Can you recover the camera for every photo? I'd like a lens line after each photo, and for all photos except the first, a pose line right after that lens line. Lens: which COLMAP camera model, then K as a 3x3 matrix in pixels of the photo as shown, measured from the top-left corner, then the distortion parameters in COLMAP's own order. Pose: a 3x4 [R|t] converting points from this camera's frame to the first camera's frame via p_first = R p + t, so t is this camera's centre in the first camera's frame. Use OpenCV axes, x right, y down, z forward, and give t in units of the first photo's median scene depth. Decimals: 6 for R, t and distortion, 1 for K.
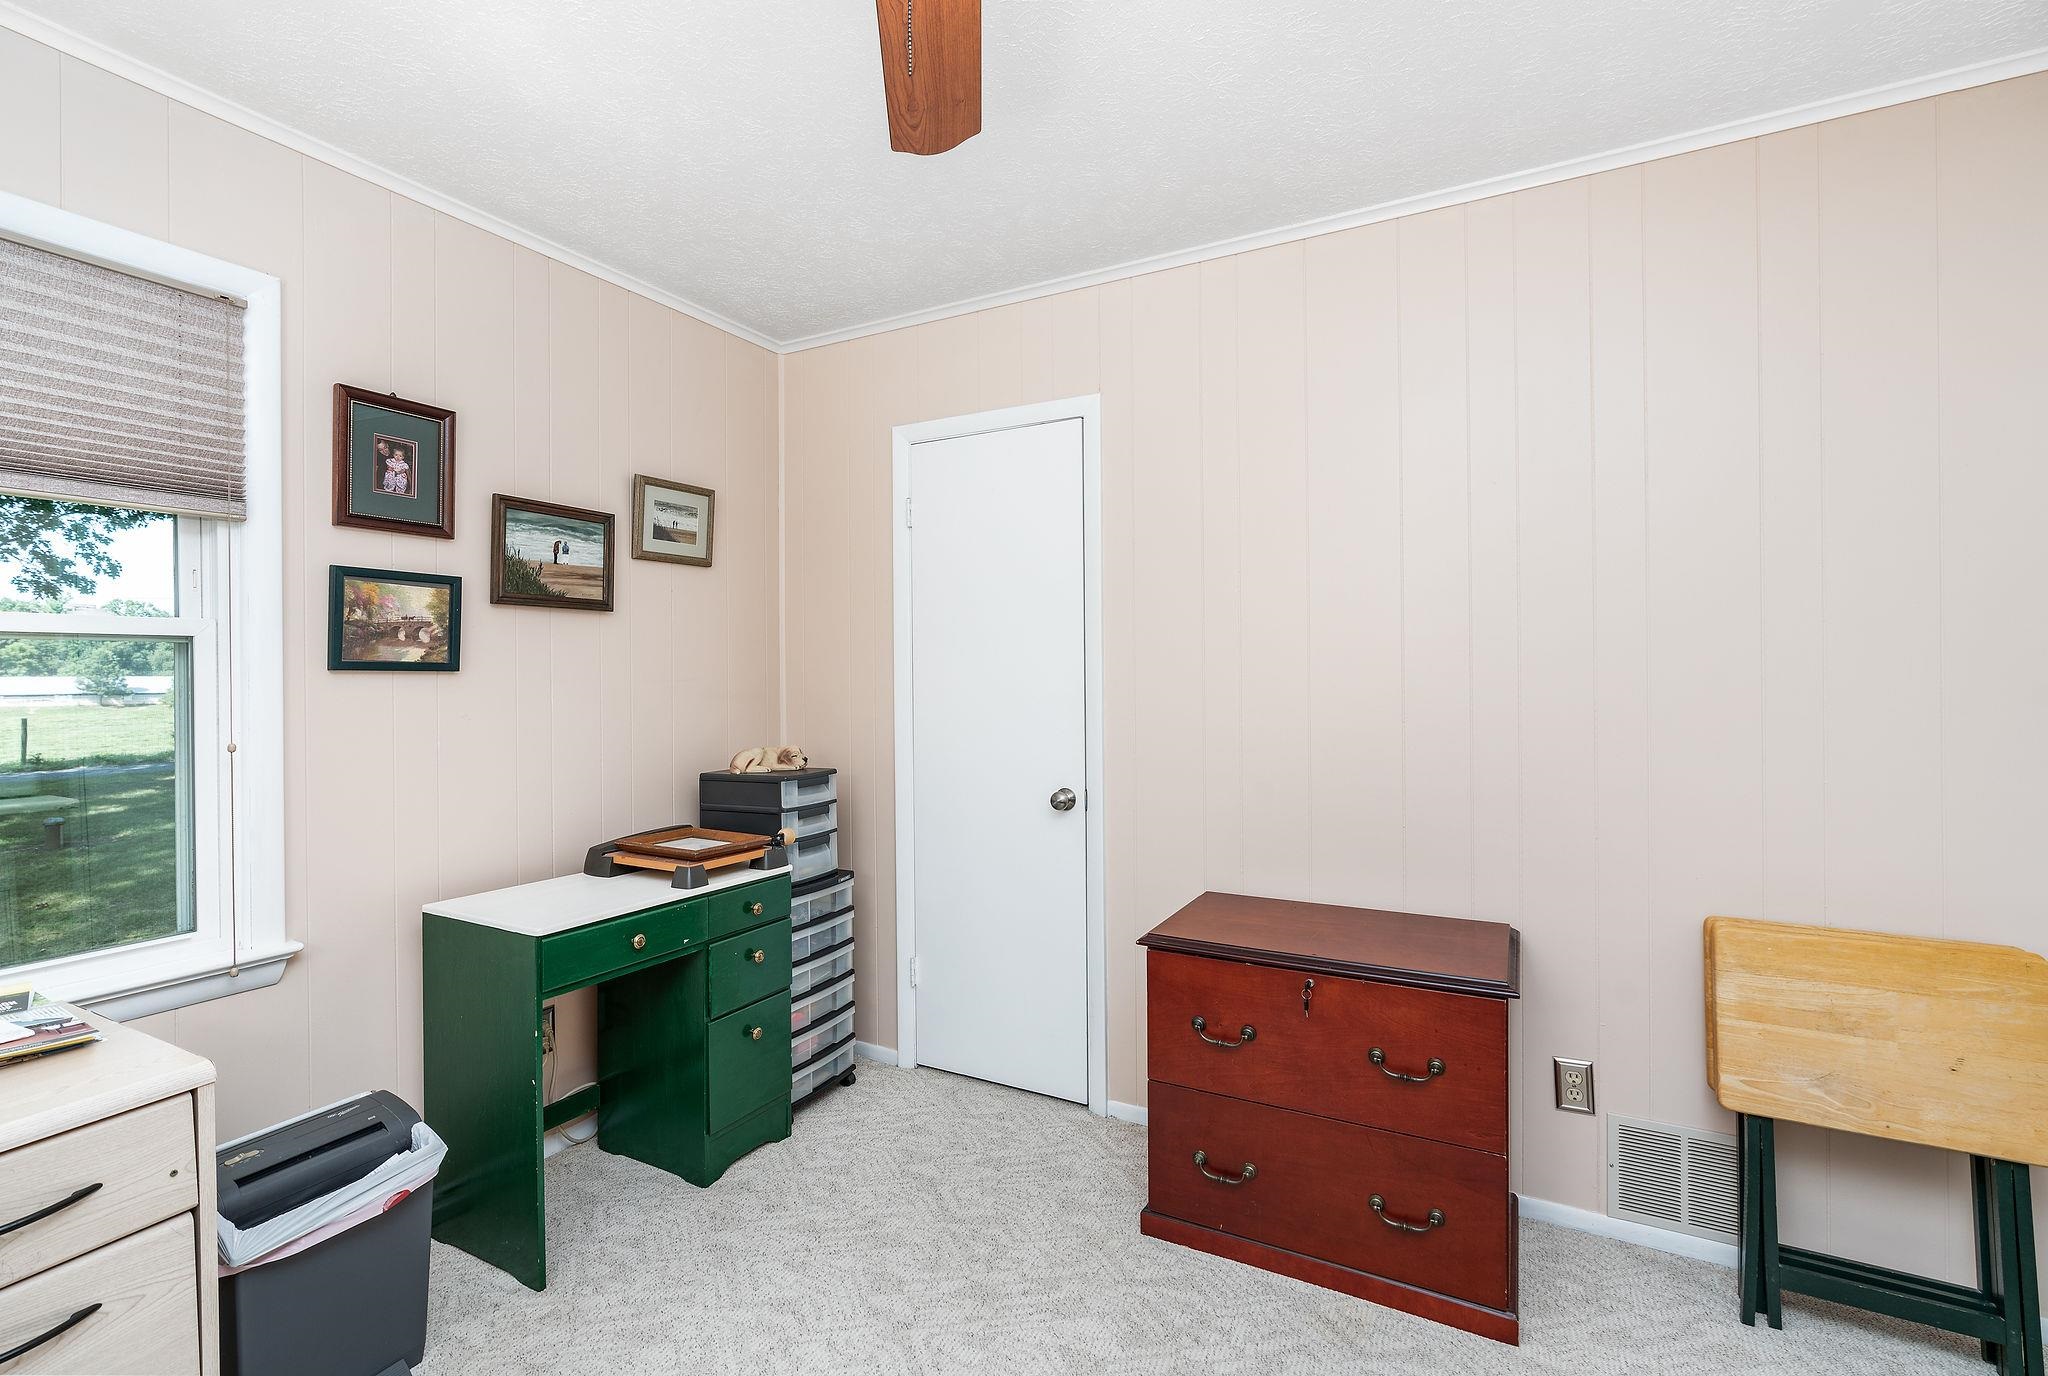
lens RADIAL K [[957.8, 0, 954.6], [0, 957.8, 670.0], [0, 0, 1]] dist [-0.008396, 0.002684]
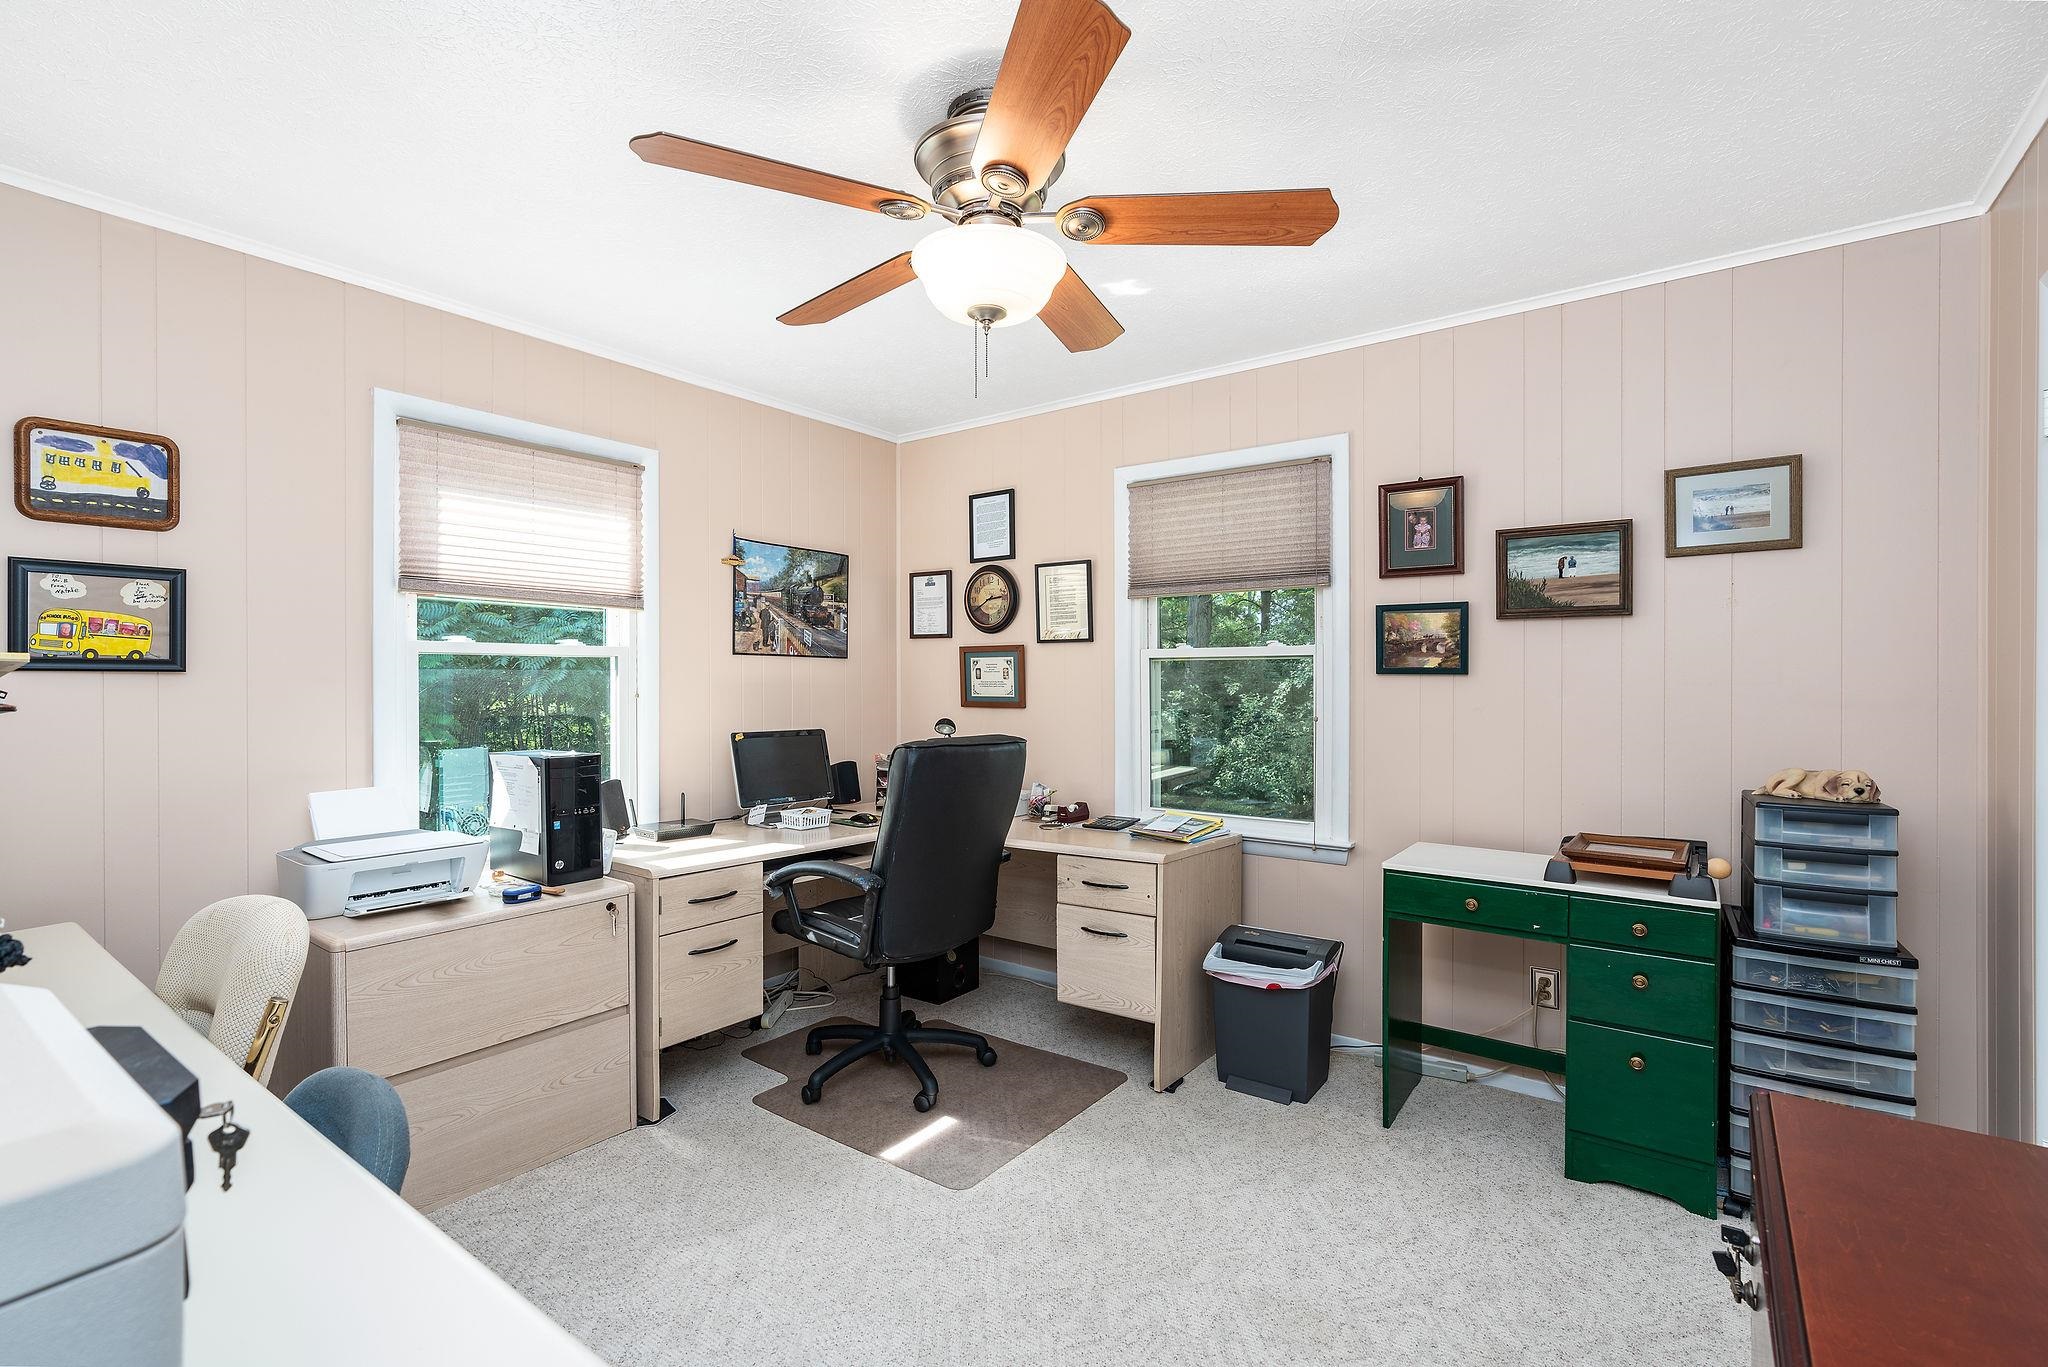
lens RADIAL K [[957.8, 0, 1022.7], [0, 957.8, 673.7], [0, 0, 1]] dist [-0.008396, 0.002684]
pose [[-0.129229, -0.000970, -0.991614, 0.858483], [0.004427, 0.999989, -0.001555, -0.000145], [0.991605, -0.004591, -0.129223, 0.576672]]
